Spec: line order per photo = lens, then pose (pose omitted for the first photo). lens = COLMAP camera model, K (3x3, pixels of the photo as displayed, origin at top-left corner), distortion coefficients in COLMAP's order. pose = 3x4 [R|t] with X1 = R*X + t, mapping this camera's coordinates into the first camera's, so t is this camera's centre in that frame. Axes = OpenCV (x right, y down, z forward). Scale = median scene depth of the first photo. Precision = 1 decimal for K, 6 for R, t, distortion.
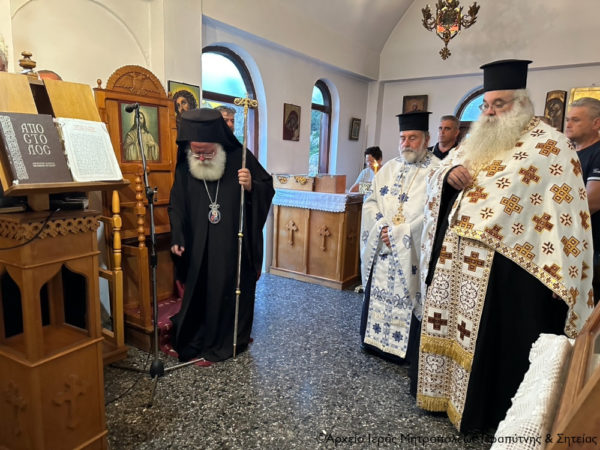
lens RADIAL K [[425.7, 0, 302.6], [0, 425.7, 228.2], [0, 0, 1]] dist [0.086202, -0.108110]
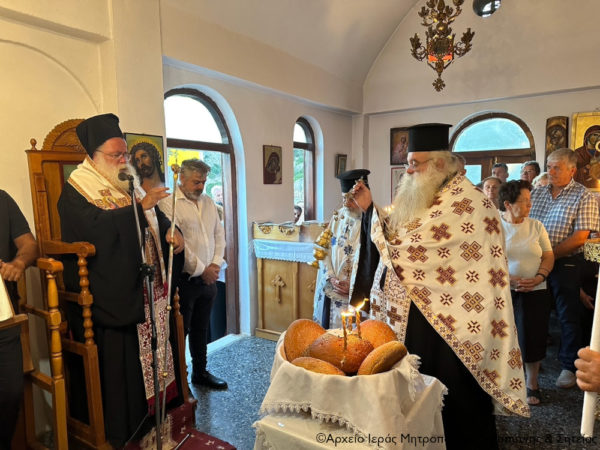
lens RADIAL K [[425.7, 0, 300.5], [0, 425.7, 229.8], [0, 0, 1]] dist [0.086202, -0.108110]
pose [[0.998258, -0.053329, 0.025242, 0.004007], [0.054596, 0.997130, -0.052459, -0.073269], [-0.022372, 0.053746, 0.998304, 0.128386]]
